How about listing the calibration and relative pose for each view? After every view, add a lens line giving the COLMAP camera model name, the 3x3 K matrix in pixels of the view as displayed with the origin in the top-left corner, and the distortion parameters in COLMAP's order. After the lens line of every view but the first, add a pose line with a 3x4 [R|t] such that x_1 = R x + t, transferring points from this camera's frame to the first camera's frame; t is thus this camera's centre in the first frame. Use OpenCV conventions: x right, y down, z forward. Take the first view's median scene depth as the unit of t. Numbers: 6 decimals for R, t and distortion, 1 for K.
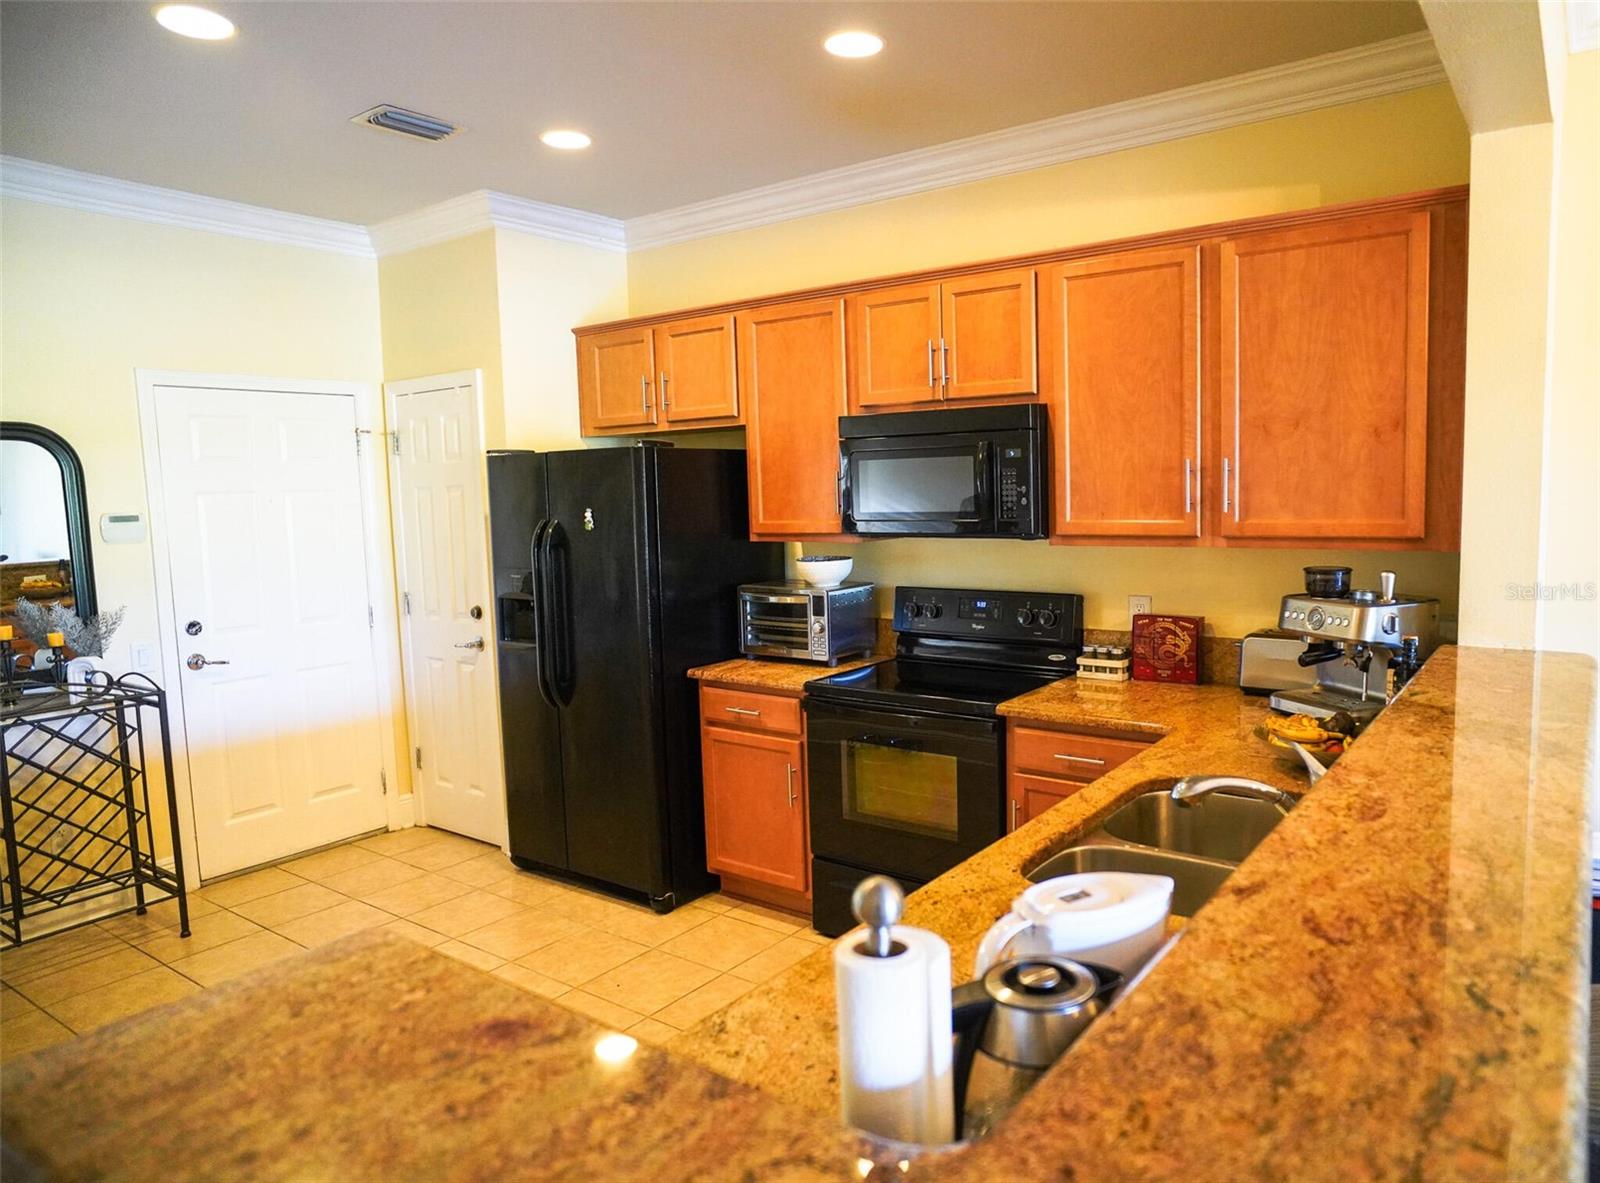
lens RADIAL K [[1066.5, 0, 800.0], [0, 1066.5, 591.5], [0, 0, 1]] dist [-0.047910, -0.000076]
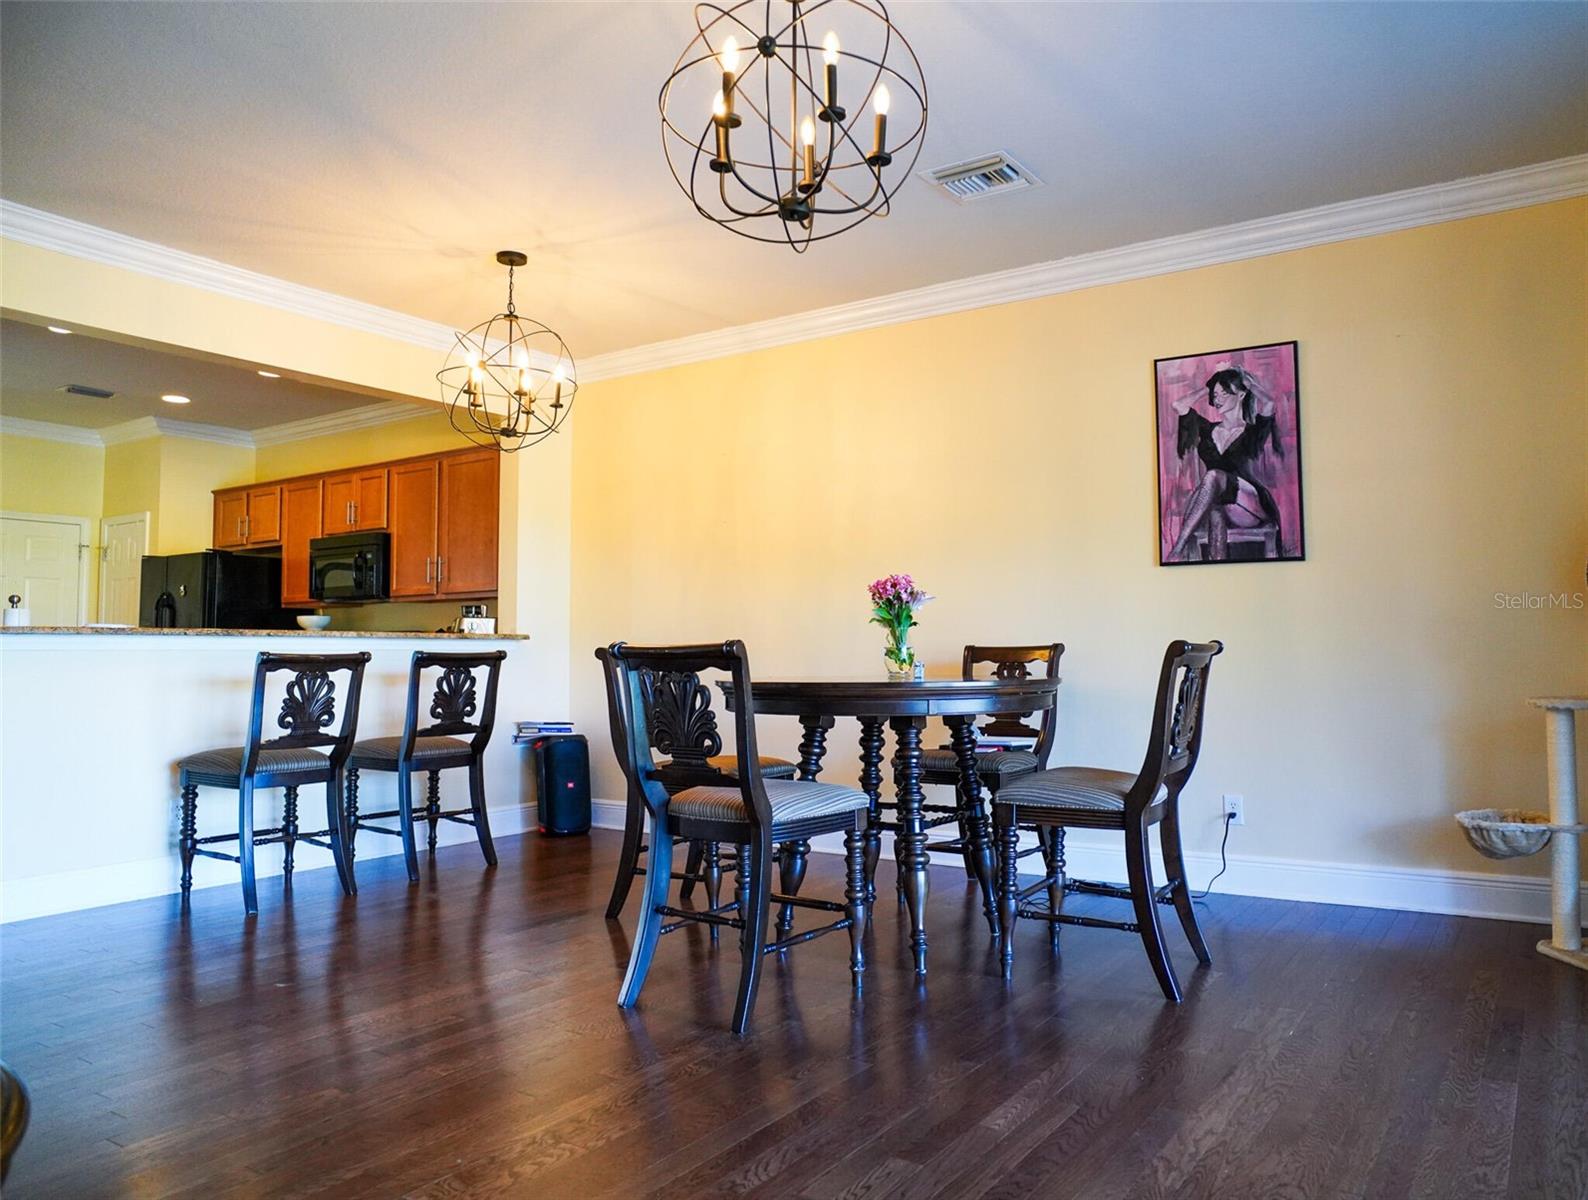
lens RADIAL K [[1110.6, 0, 794.0], [0, 1110.6, 600.0], [0, 0, 1]] dist [-0.041232, 0.000023]
pose [[0.998322, 0.022394, 0.053400, 0.718172], [-0.014280, 0.988923, -0.147743, 0.201551], [-0.056117, 0.146733, 0.987583, -0.894454]]
